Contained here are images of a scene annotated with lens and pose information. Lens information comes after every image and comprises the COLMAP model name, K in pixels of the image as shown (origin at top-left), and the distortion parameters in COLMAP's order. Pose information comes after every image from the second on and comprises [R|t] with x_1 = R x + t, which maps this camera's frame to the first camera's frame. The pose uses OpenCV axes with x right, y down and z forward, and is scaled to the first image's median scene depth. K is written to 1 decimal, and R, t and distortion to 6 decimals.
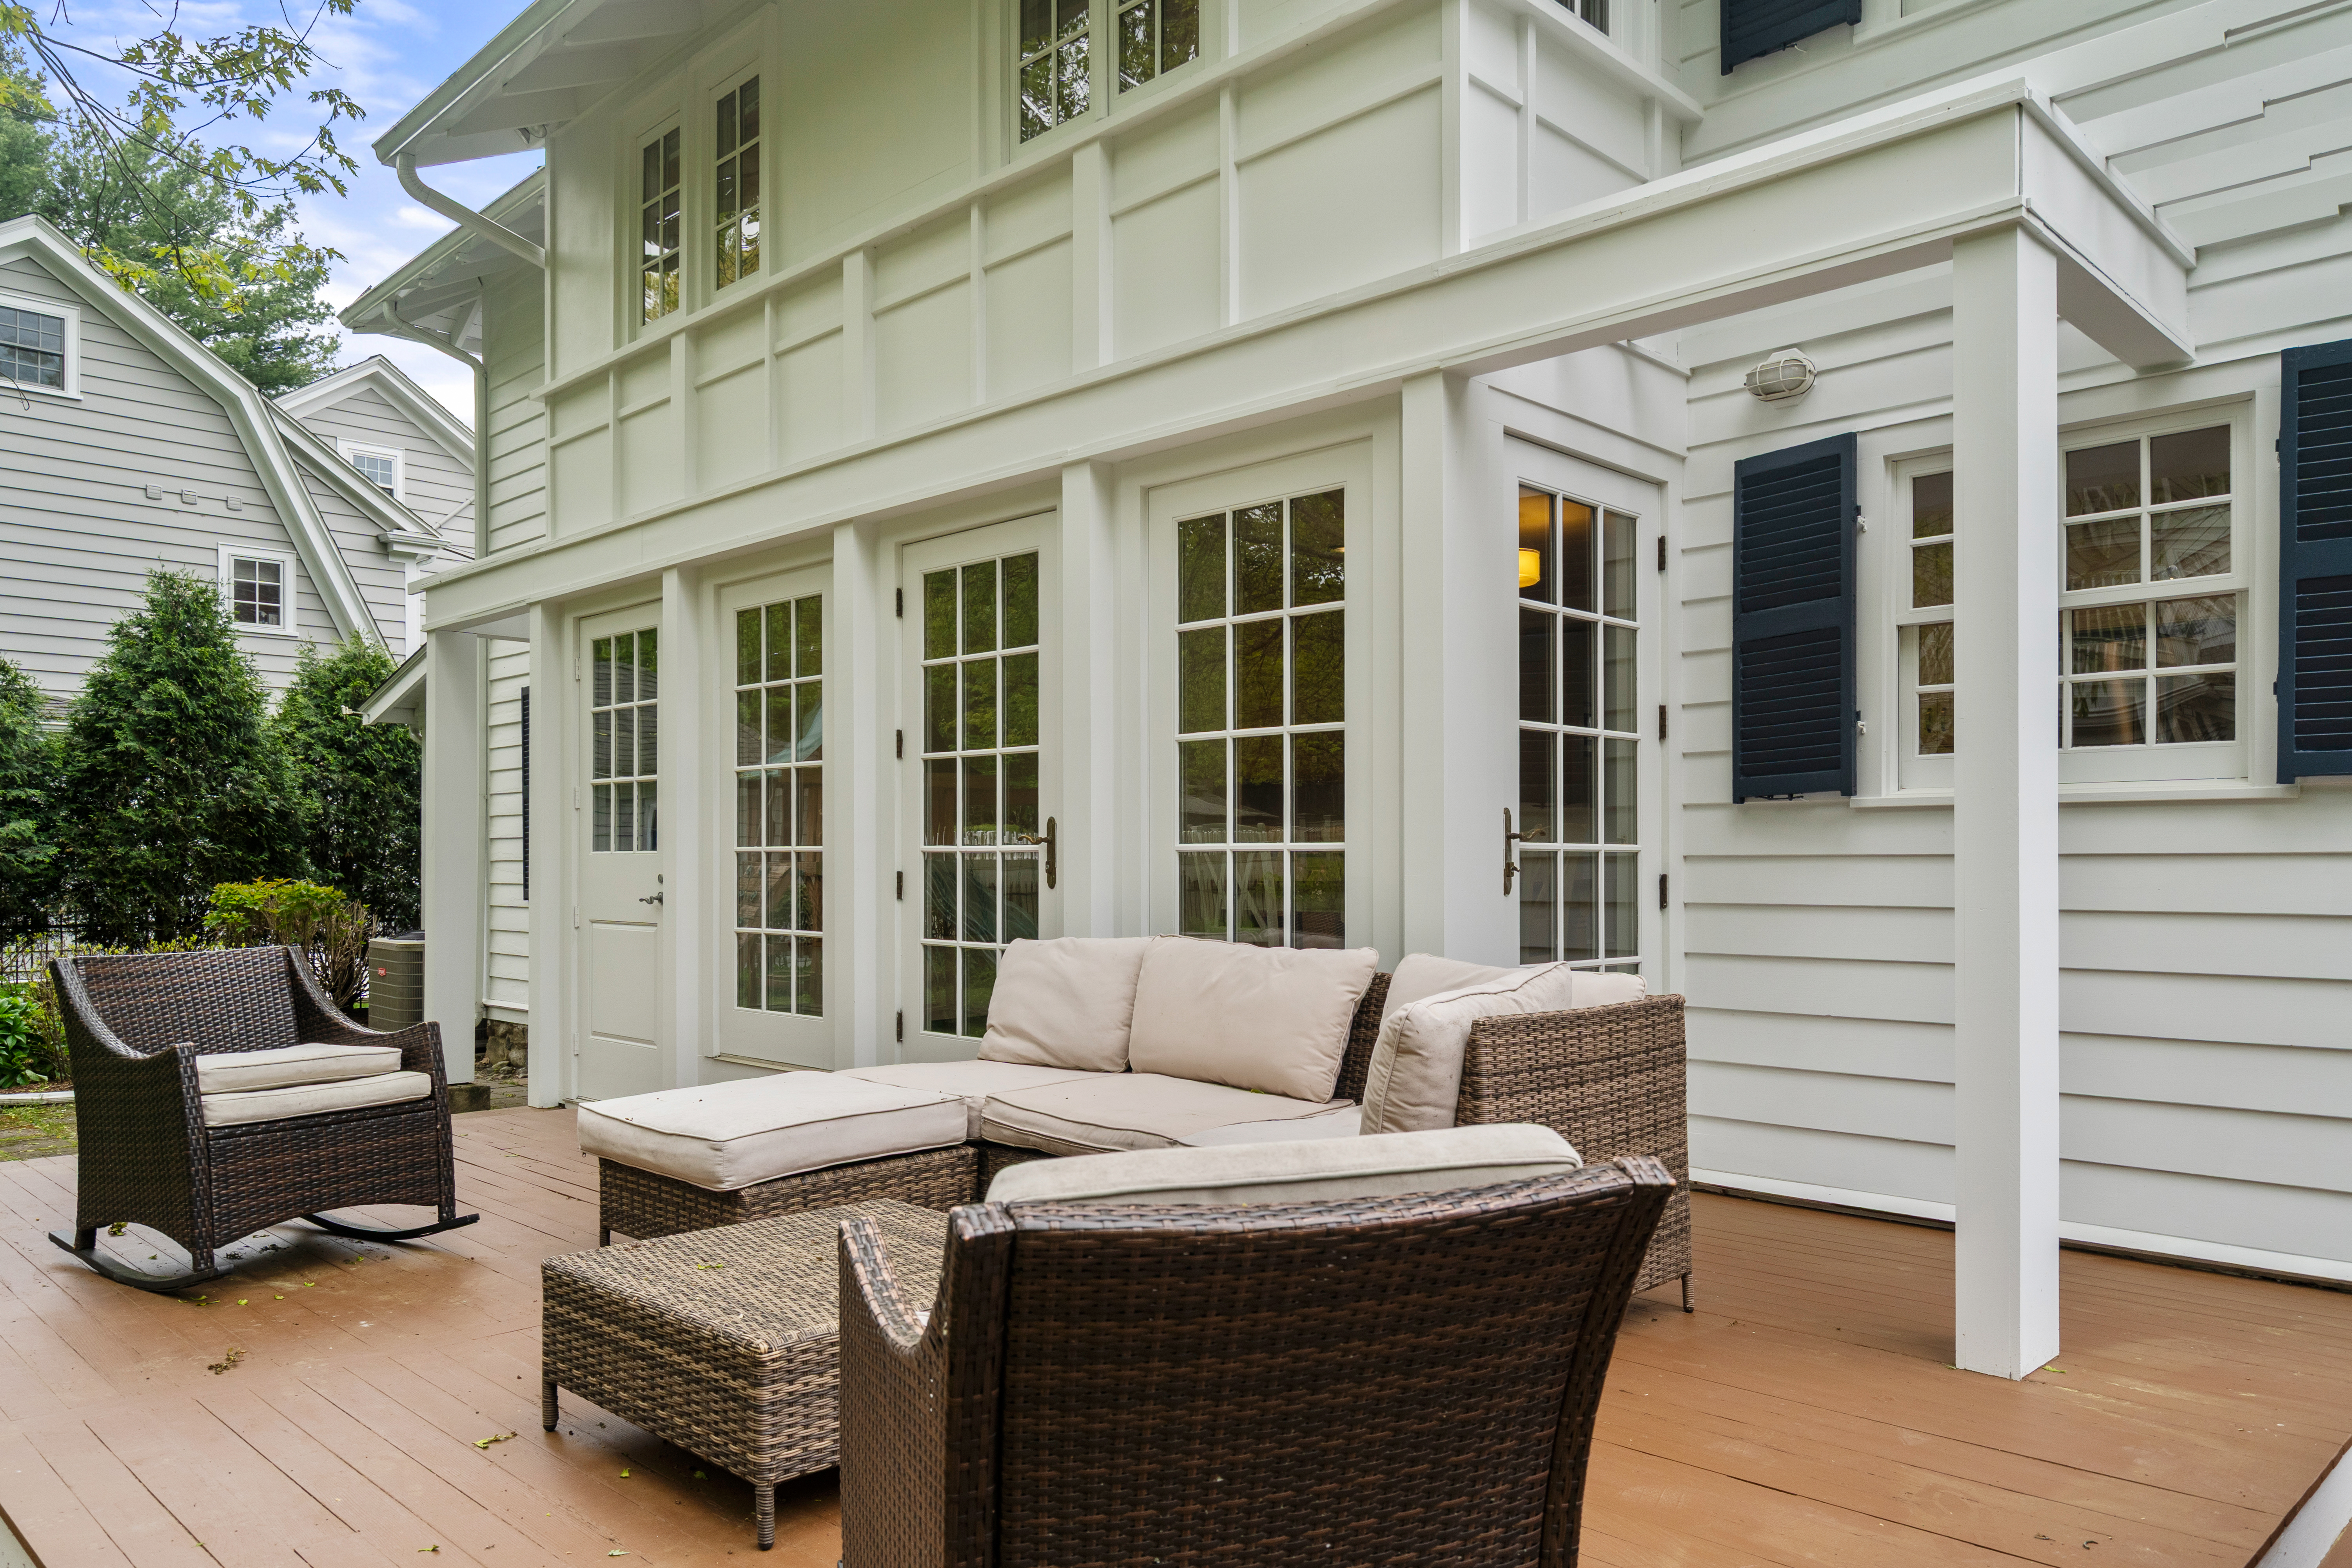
lens RADIAL K [[1622.9, 0, 1175.8], [0, 1622.9, 795.1], [0, 0, 1]] dist [0.010153, 0.004266]
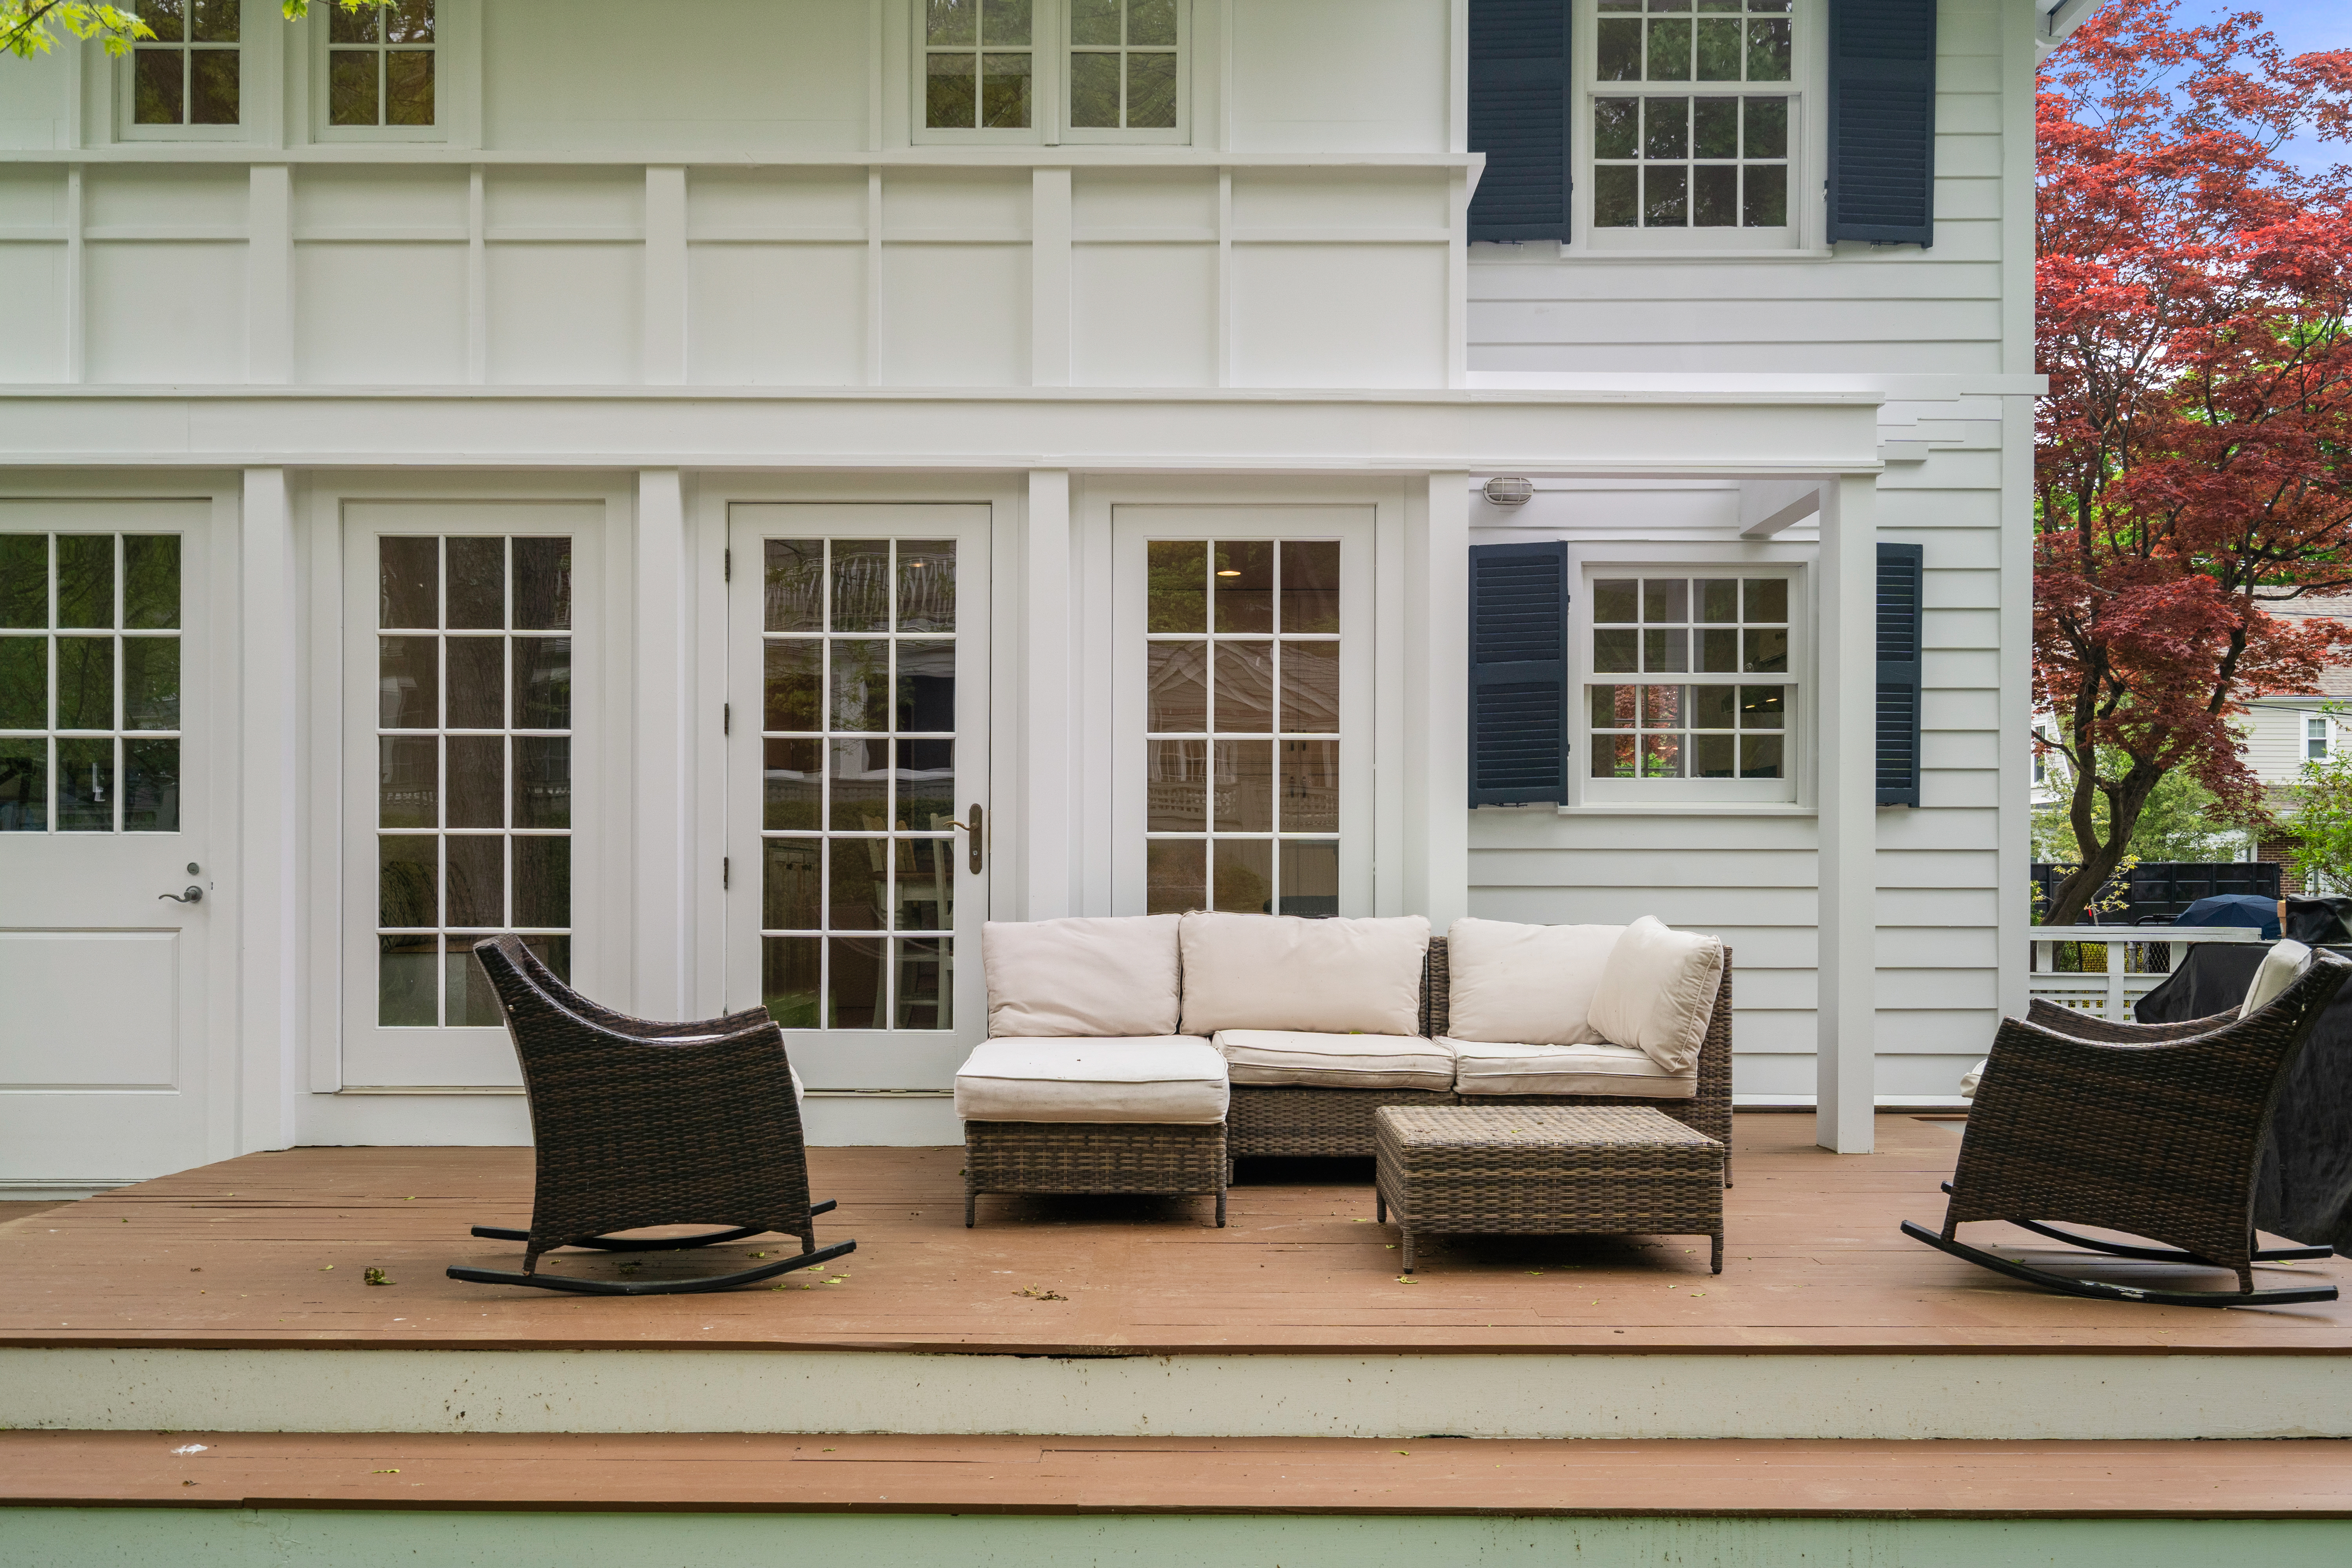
lens RADIAL K [[2061.1, 0, 1174.2], [0, 2061.1, 794.2], [0, 0, 1]] dist [0.003700, 0.002890]
pose [[0.712031, 0.029194, 0.701541, -0.992503], [-0.031070, 0.999467, -0.010057, 0.017985], [-0.701460, -0.014635, 0.712559, -0.014536]]
